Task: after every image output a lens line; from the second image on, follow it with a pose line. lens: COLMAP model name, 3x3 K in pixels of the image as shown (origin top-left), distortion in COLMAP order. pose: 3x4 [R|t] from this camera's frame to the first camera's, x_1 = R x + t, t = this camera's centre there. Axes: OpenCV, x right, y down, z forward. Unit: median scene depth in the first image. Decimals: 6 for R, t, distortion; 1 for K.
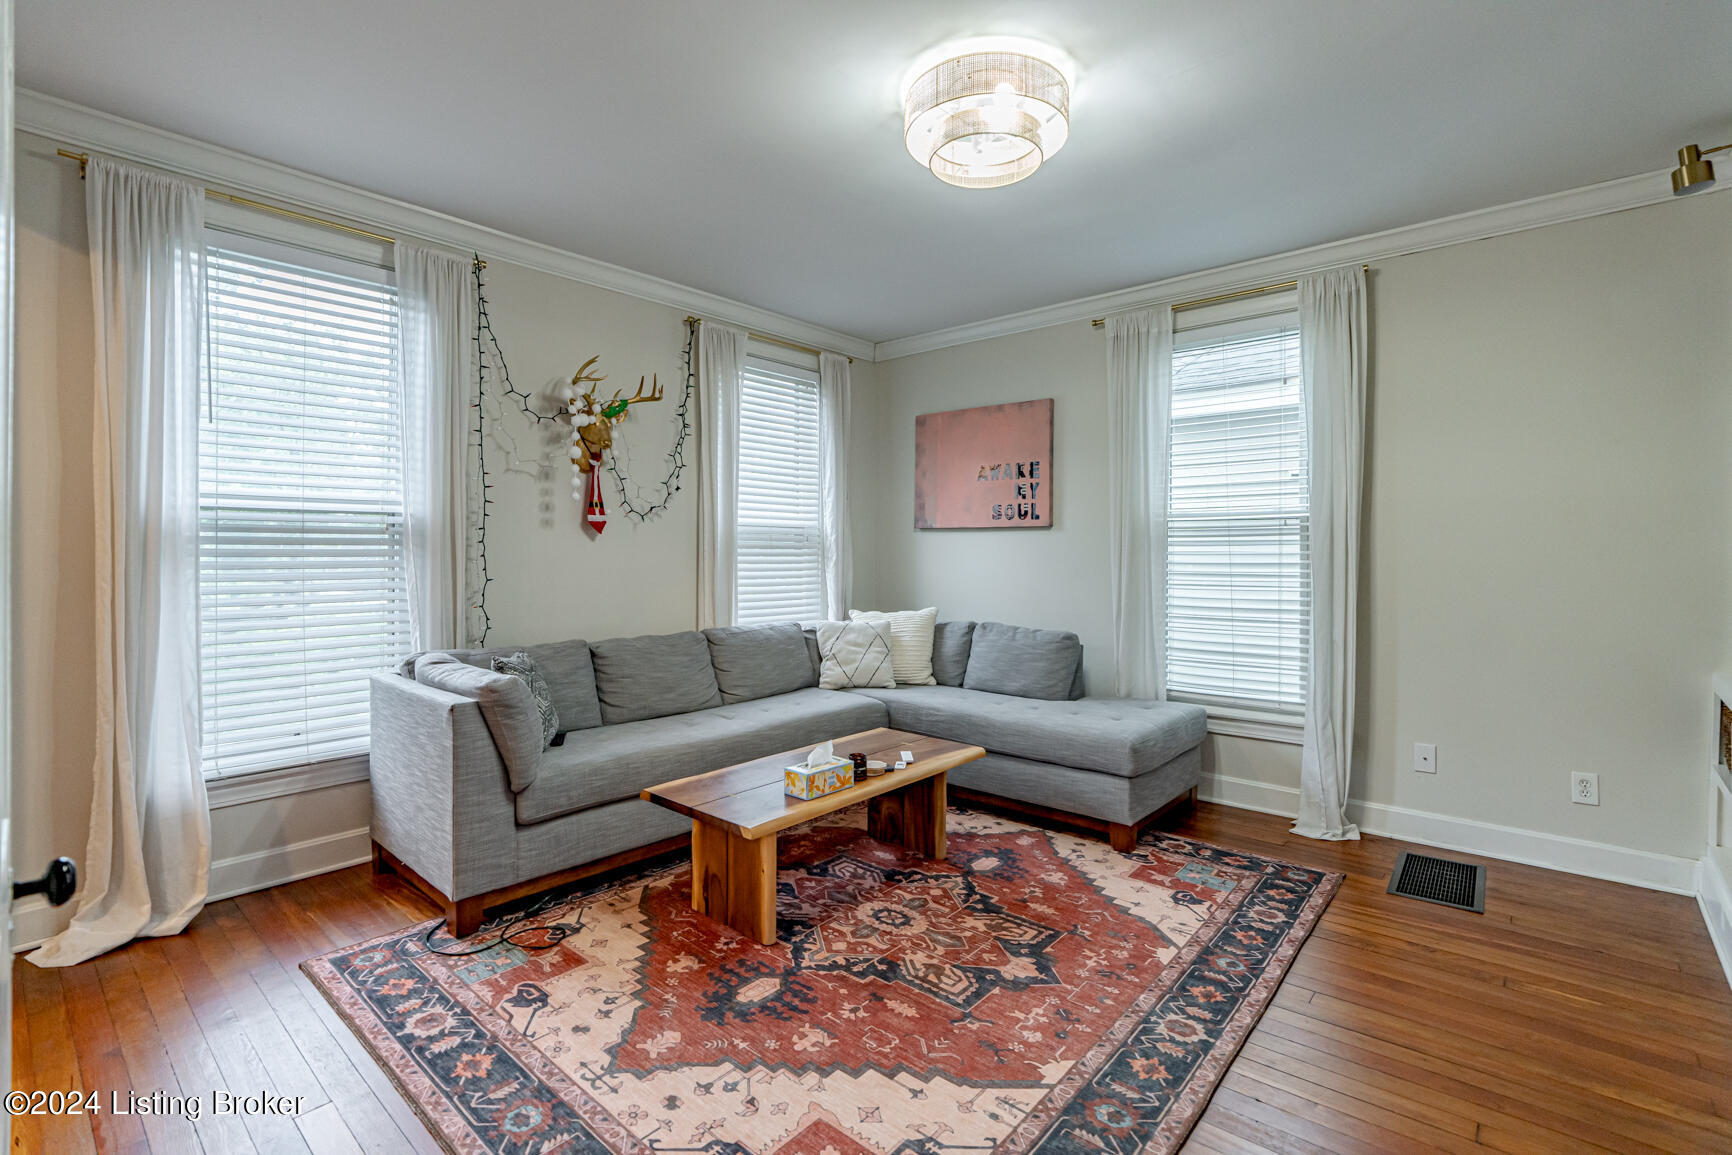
lens RADIAL K [[792.1, 0, 869.8], [0, 792.1, 544.6], [0, 0, 1]] dist [-0.018278, 0.000263]
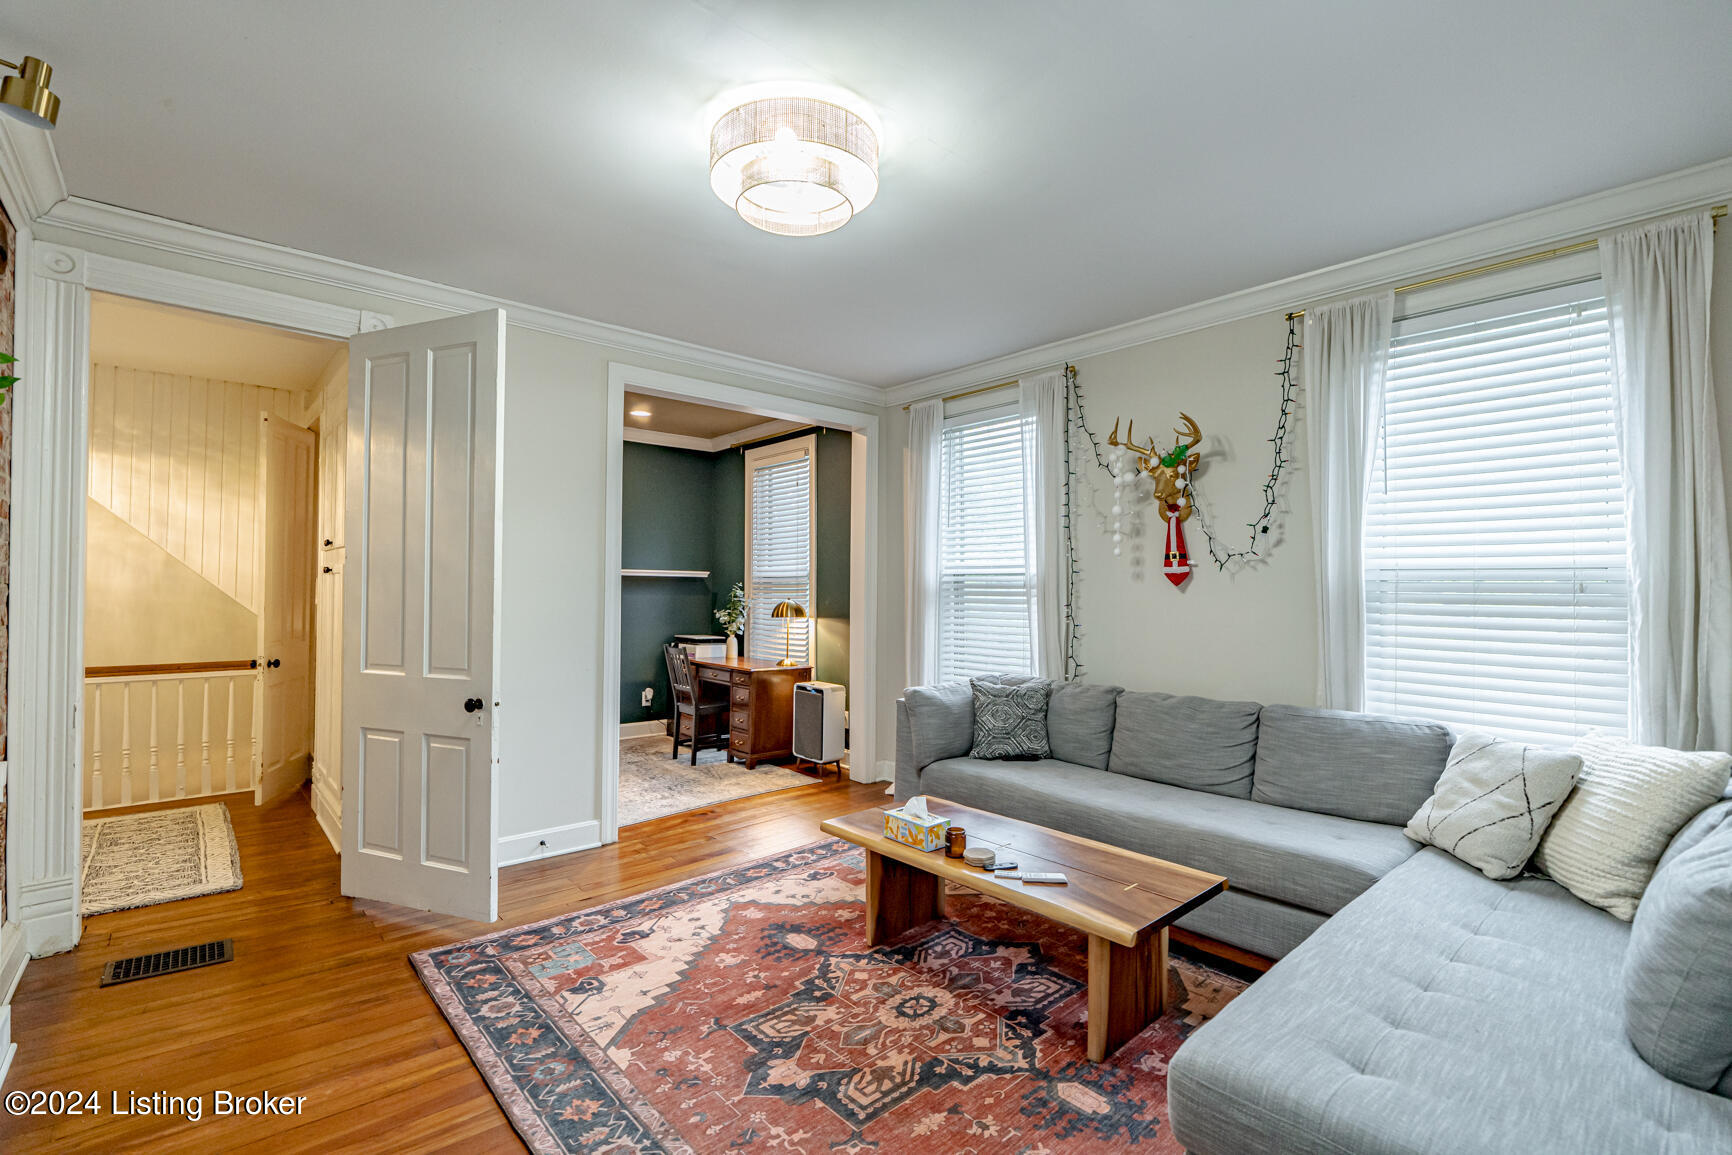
lens RADIAL K [[763.0, 0, 866.0], [0, 763.0, 577.5], [0, 0, 1]] dist [-0.018642, 0.000142]
pose [[-0.123272, -0.014997, -0.992260, 1.022874], [0.004902, 0.999864, -0.015721, -0.017445], [0.992361, -0.006802, -0.123182, 1.168846]]
